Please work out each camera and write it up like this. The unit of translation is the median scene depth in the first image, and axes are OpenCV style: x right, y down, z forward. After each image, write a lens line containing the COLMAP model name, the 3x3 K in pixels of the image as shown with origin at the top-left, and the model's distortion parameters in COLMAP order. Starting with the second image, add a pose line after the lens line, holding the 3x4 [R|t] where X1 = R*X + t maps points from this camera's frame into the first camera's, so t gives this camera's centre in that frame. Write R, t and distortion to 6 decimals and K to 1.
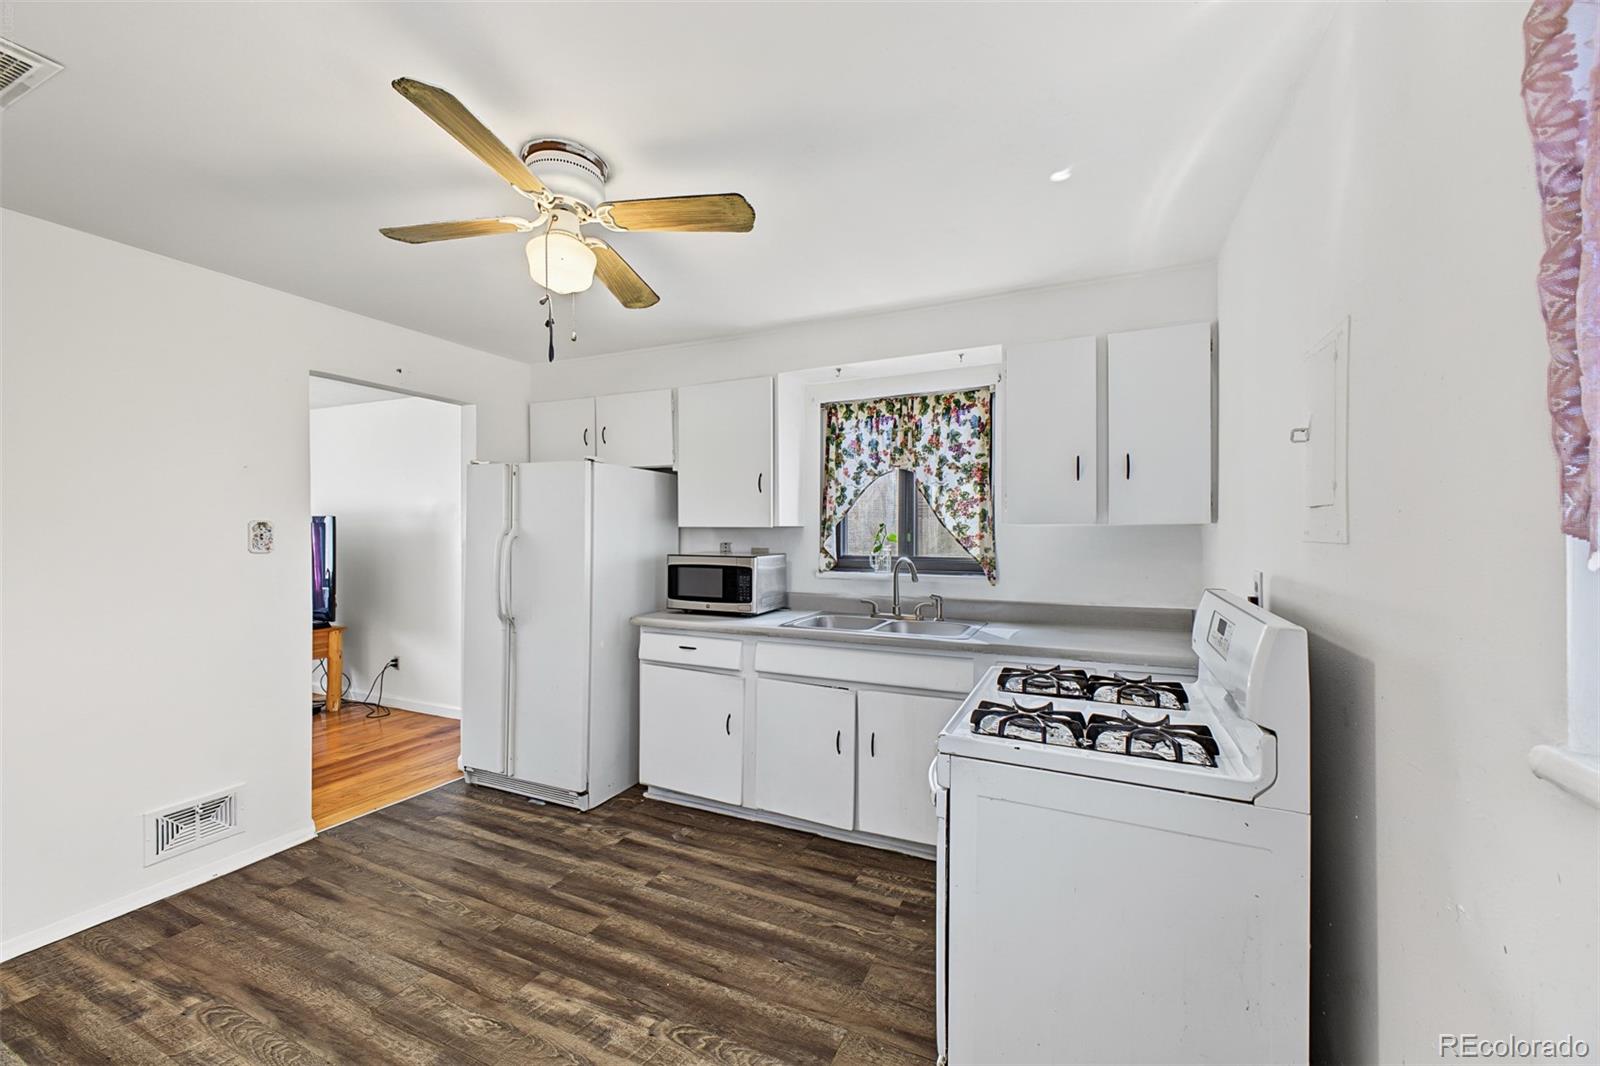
lens RADIAL K [[604.0, 0, 807.9], [0, 604.0, 512.7], [0, 0, 1]] dist [0.012886, -0.000108]
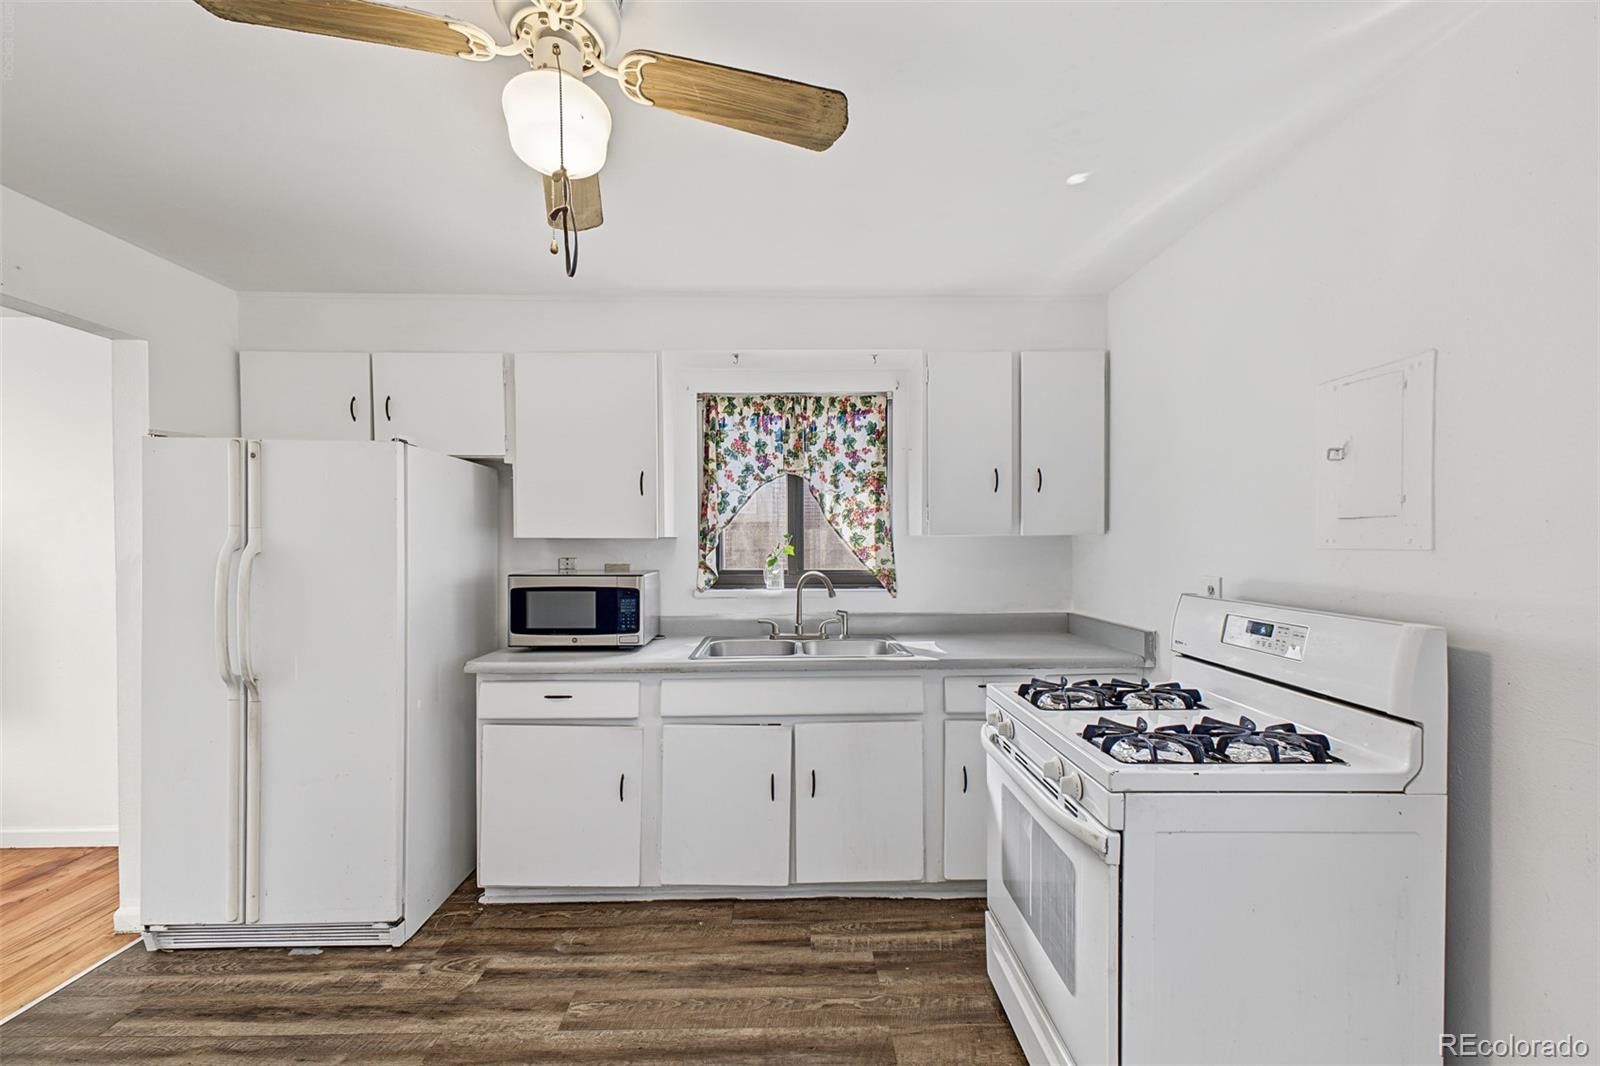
lens RADIAL K [[621.0, 0, 800.0], [0, 621.0, 533.0], [0, 0, 1]] dist [0.011906, -0.003251]
pose [[0.907628, 0.002940, 0.419765, -0.241112], [-0.008708, 0.999892, 0.011826, 0.005096], [-0.419685, -0.014388, 0.907556, 0.154714]]
